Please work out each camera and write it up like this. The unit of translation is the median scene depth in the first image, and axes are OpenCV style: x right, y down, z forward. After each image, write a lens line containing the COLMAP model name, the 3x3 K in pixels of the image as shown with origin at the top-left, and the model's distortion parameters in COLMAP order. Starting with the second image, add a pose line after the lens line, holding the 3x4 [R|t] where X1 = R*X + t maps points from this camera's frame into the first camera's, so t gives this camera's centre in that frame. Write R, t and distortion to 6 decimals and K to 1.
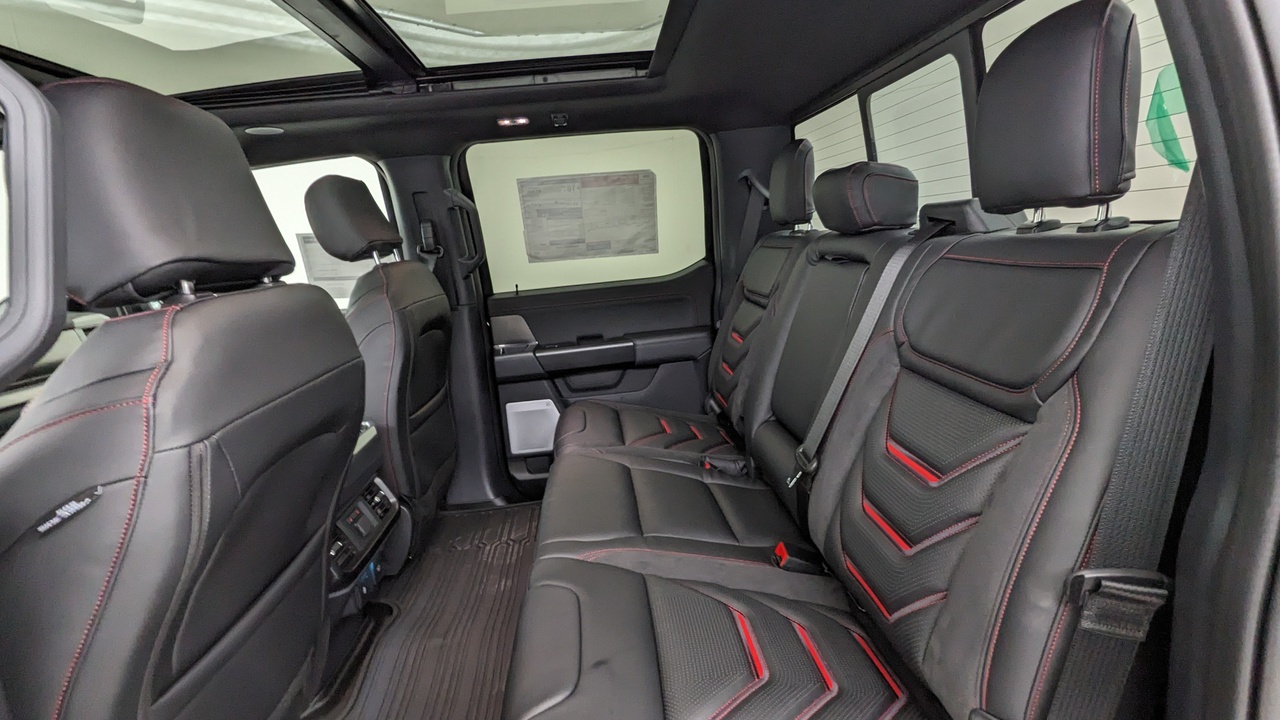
lens RADIAL K [[621.9, 0, 645.2], [0, 621.9, 359.0], [0, 0, 1]] dist [0.004840, -0.000277]
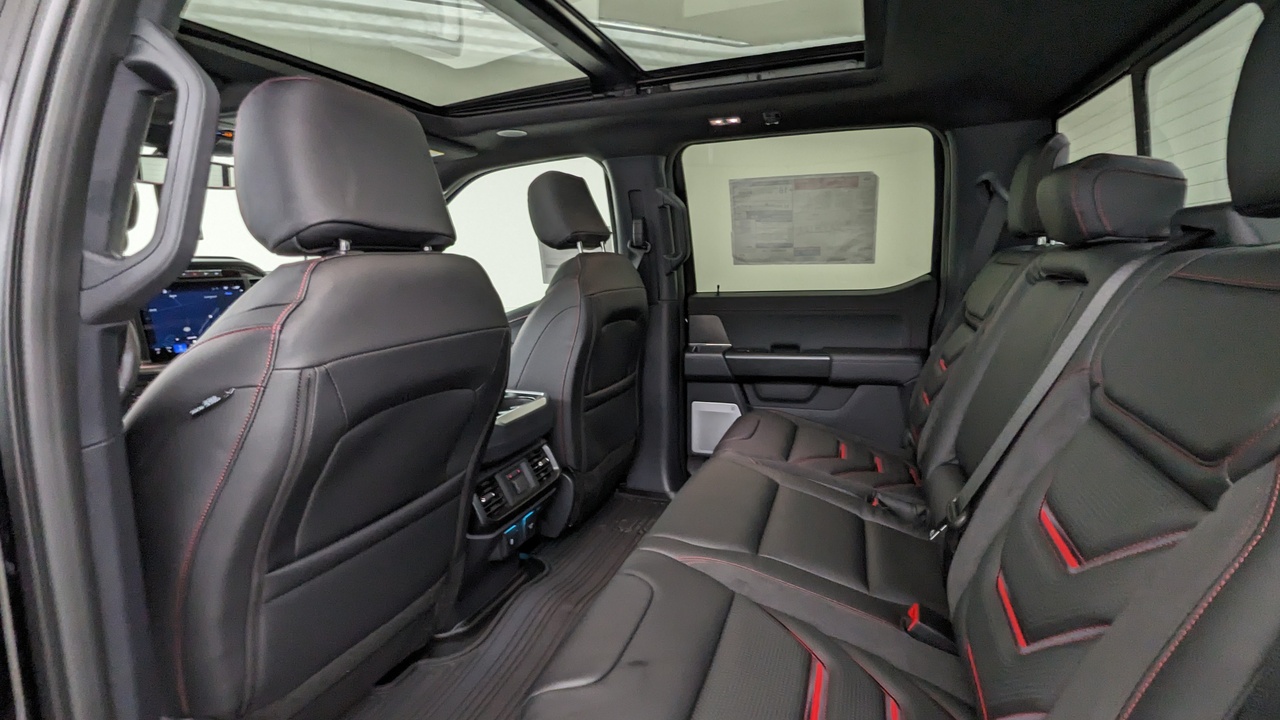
lens RADIAL K [[621.9, 0, 639.2], [0, 621.9, 358.7], [0, 0, 1]] dist [0.004840, -0.000277]
pose [[0.909893, 0.127387, -0.394799, 0.122061], [-0.134113, 0.990909, 0.010641, 0.005883], [0.392566, 0.043266, 0.918706, 0.047158]]
